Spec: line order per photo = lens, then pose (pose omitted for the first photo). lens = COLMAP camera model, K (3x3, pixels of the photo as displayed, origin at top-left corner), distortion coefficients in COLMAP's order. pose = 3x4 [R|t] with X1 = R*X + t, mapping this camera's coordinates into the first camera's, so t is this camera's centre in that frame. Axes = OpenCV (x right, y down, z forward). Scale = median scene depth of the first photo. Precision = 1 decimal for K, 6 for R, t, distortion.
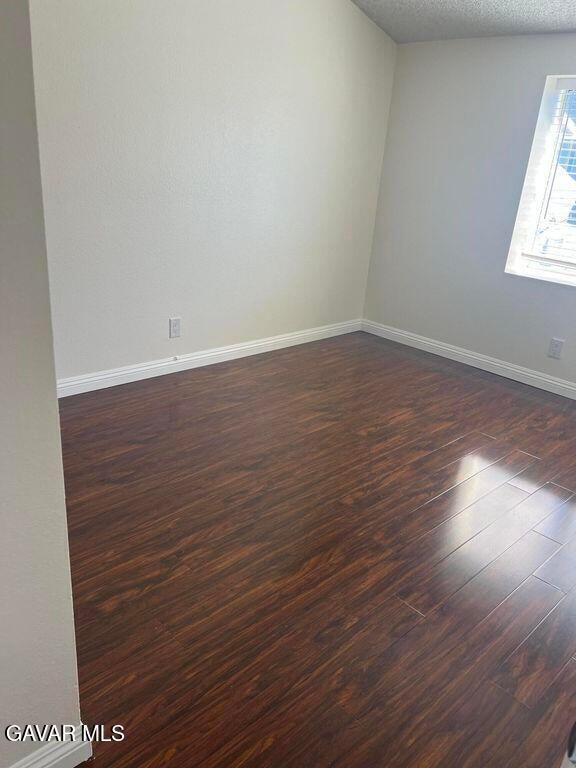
lens RADIAL K [[574.4, 0, 289.2], [0, 574.4, 383.4], [0, 0, 1]] dist [0.054516, -0.064352]
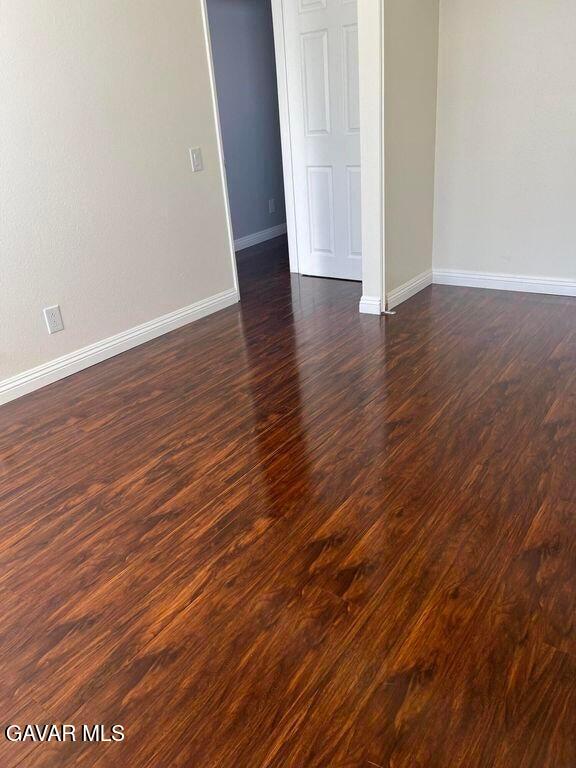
lens RADIAL K [[574.4, 0, 290.3], [0, 574.4, 384.2], [0, 0, 1]] dist [0.054516, -0.064352]
pose [[-0.982324, 0.105982, -0.154295, 0.183102], [-0.033722, 0.710599, 0.702789, -0.432417], [0.184125, 0.695570, -0.694465, 1.379902]]
